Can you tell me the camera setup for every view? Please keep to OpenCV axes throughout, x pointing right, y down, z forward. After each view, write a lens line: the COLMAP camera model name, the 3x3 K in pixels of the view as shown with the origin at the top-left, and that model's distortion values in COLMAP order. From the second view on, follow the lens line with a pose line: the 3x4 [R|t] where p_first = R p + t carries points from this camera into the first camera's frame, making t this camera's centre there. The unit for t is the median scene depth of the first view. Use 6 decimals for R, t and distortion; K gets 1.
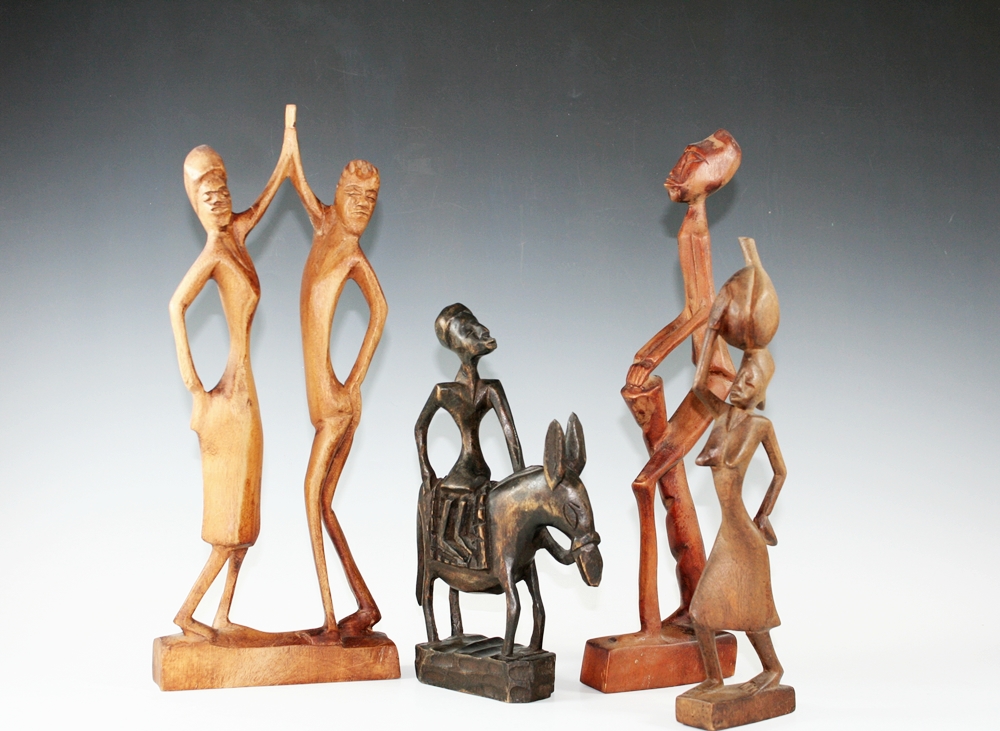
lens RADIAL K [[1599.6, 0, 500.0], [0, 1599.6, 365.5], [0, 0, 1]] dist [-0.016257, -0.048759]
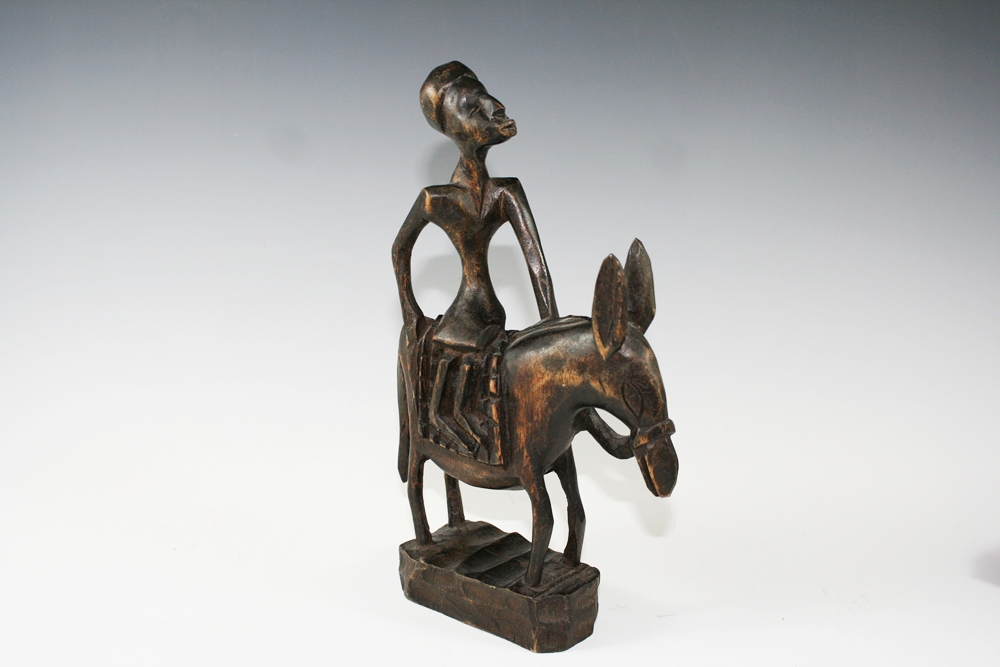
lens RADIAL K [[1352.1, 0, 500.0], [0, 1352.1, 333.5], [0, 0, 1]] dist [0.006234, 0.001780]
pose [[0.999522, -0.009239, 0.029491, -0.025544], [0.002512, 0.975396, 0.220447, -0.052737], [-0.030802, -0.220268, 0.974953, 0.446553]]
